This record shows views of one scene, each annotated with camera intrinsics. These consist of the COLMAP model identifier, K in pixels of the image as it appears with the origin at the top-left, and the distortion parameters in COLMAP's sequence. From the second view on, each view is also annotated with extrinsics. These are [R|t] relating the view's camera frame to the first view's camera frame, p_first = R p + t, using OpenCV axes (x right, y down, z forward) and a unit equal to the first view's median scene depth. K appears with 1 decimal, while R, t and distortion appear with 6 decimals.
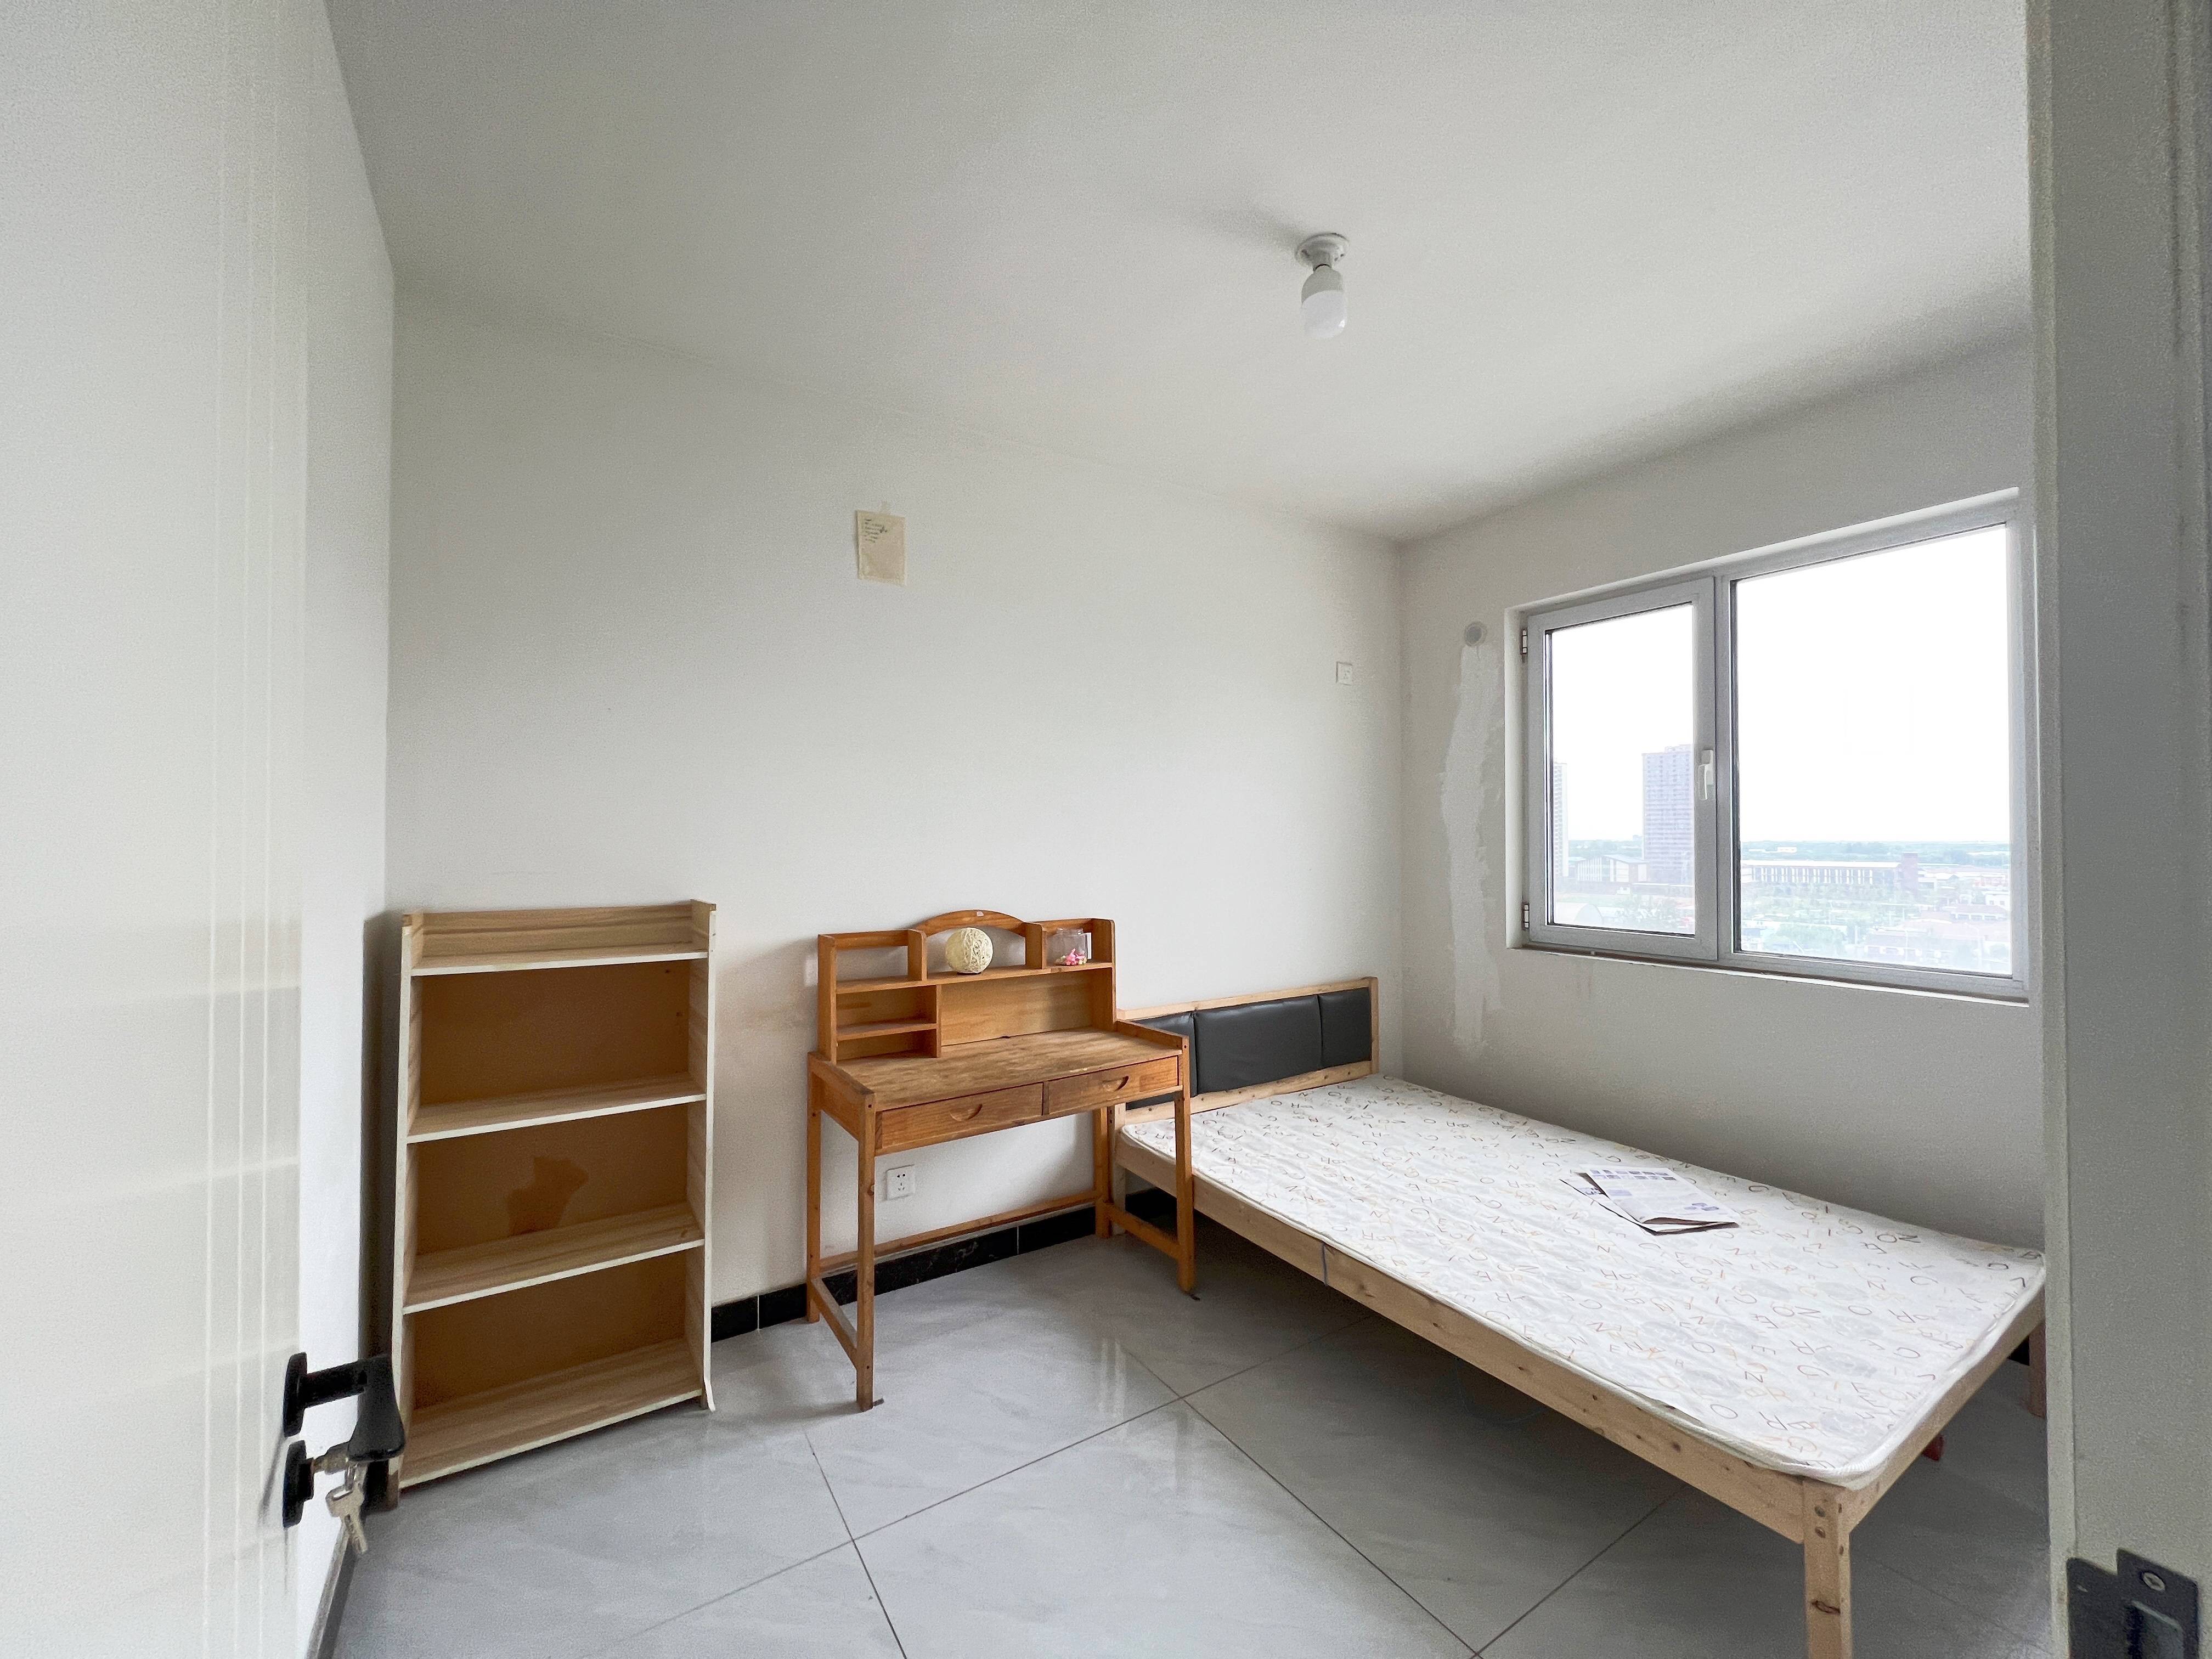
lens RADIAL K [[884.1, 0, 1103.0], [0, 884.1, 829.3], [0, 0, 1]] dist [-0.001834, 0.000395]
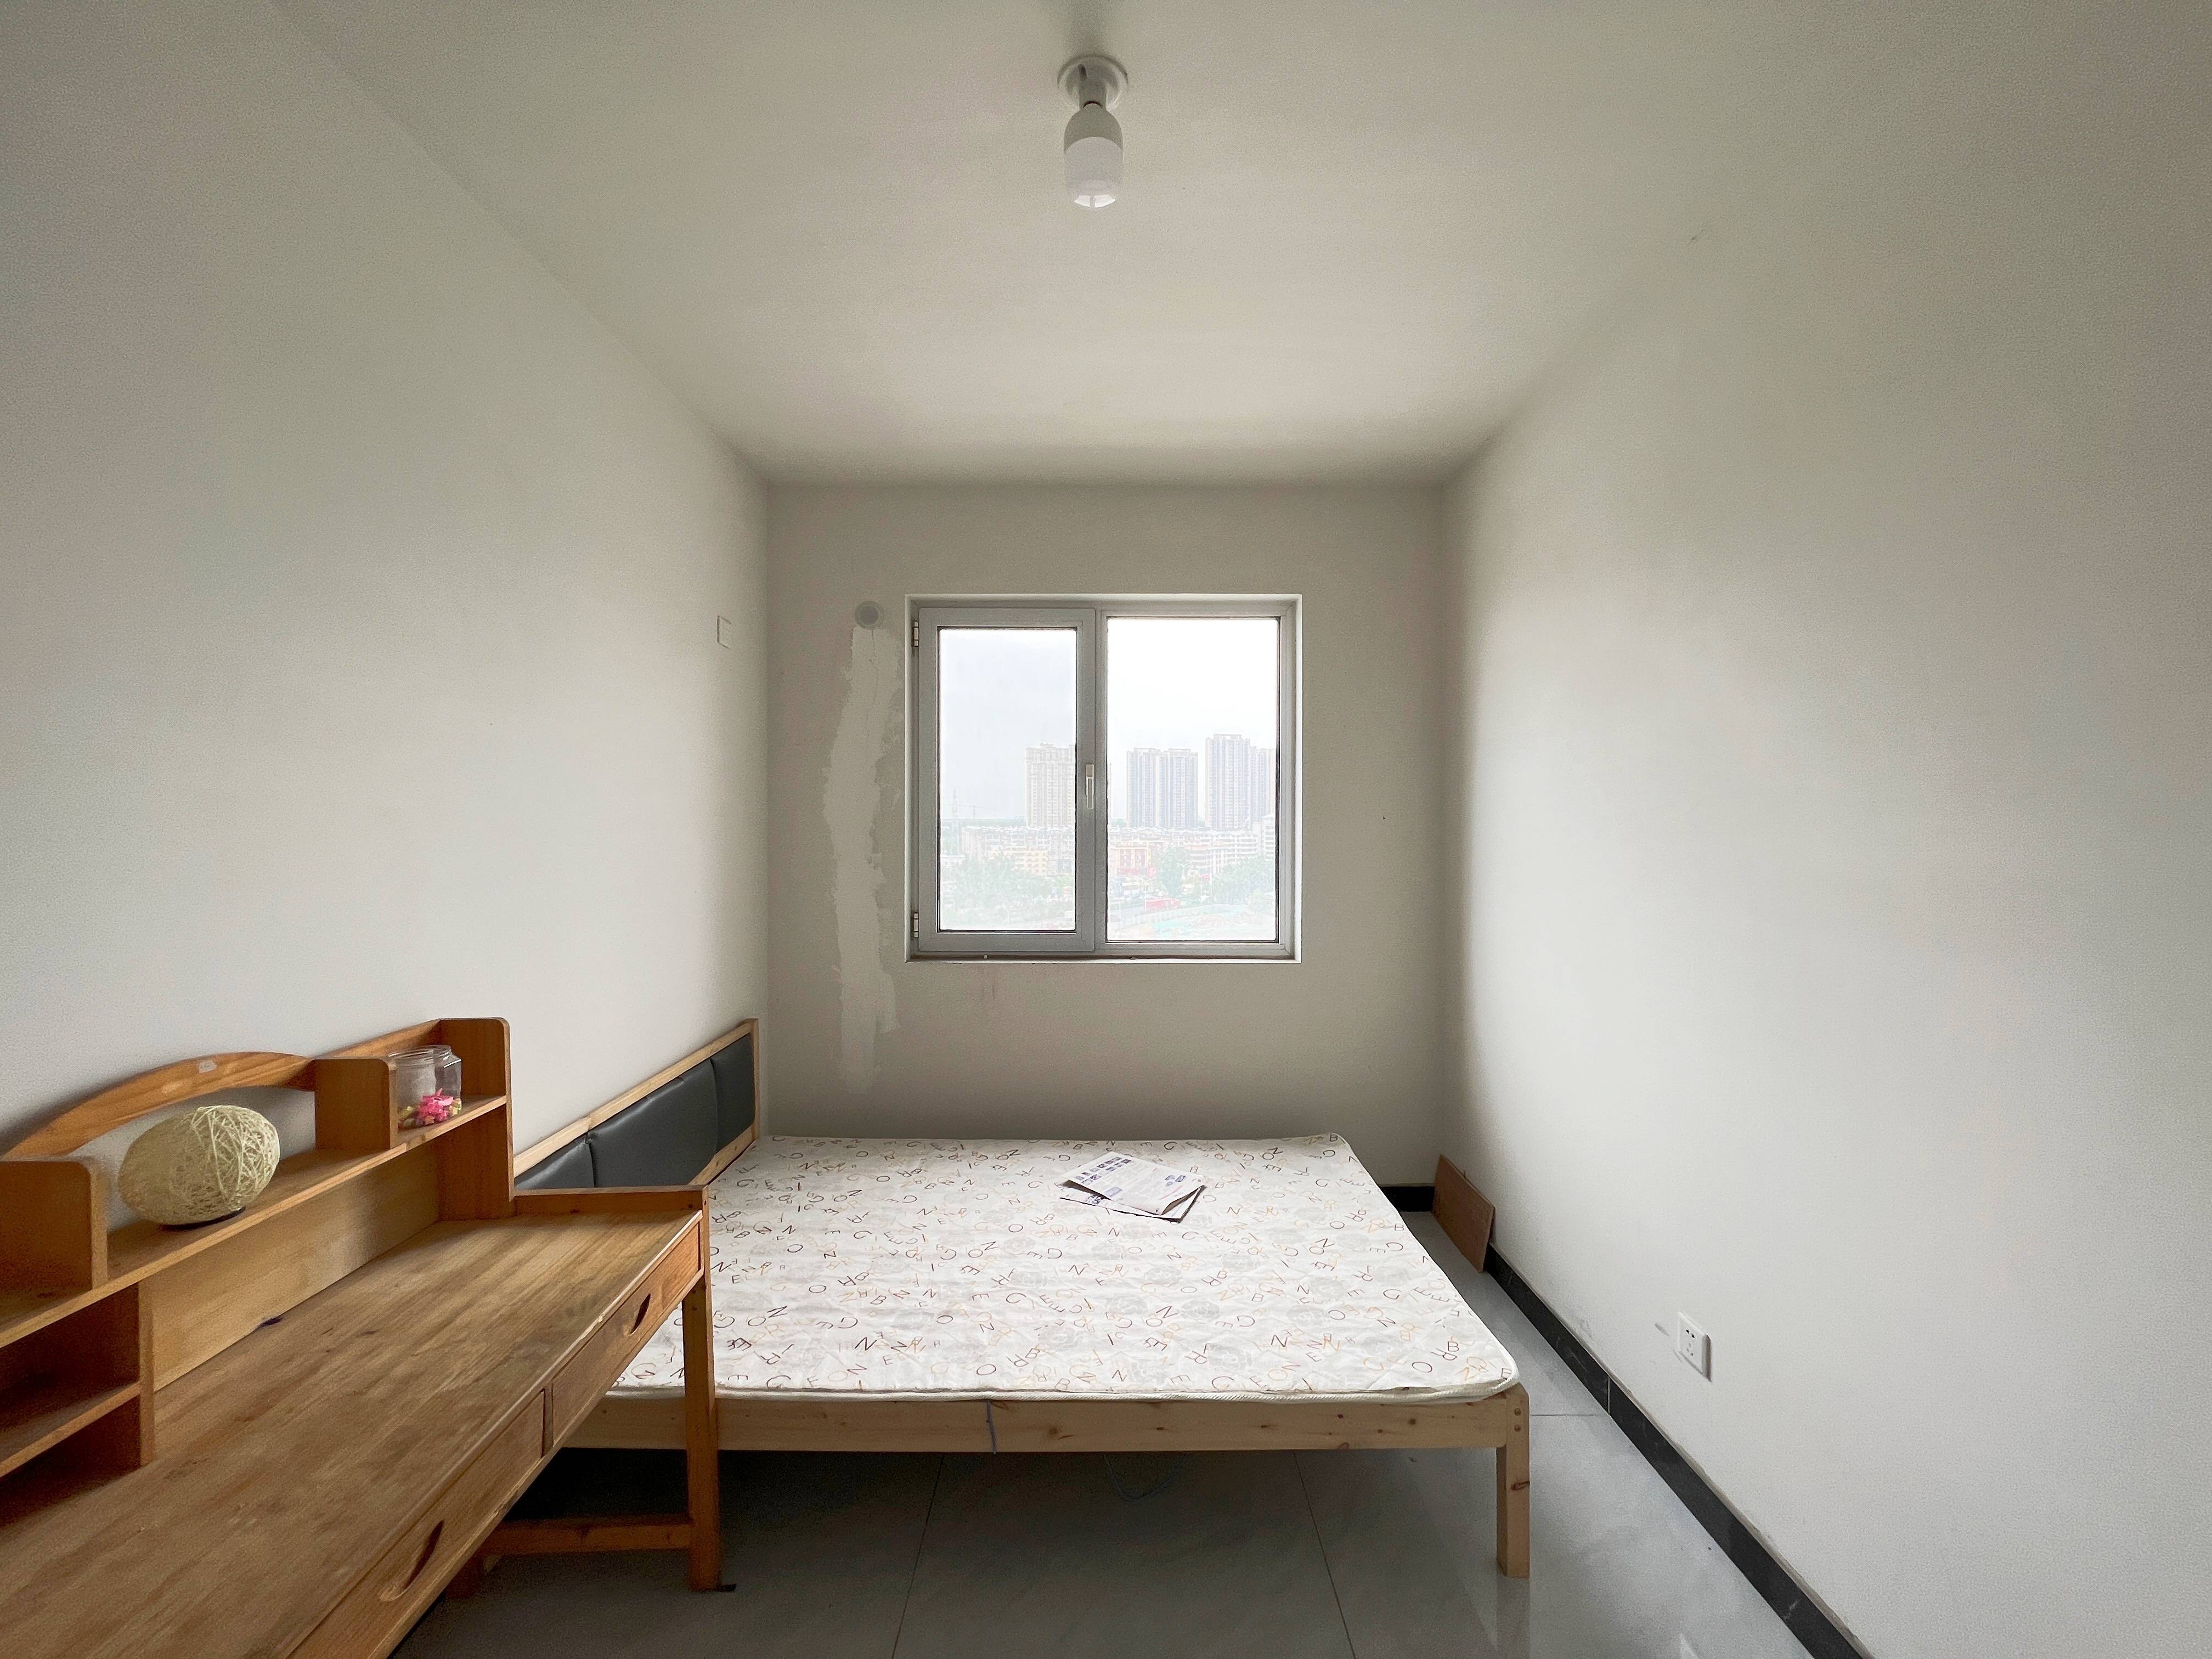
lens RADIAL K [[884.1, 0, 1103.6], [0, 884.1, 827.7], [0, 0, 1]] dist [-0.001834, 0.000395]
pose [[0.538688, -0.008700, 0.842461, -0.261066], [-0.011091, 0.999787, 0.017417, -0.031077], [-0.842432, -0.018726, 0.538476, 0.403805]]
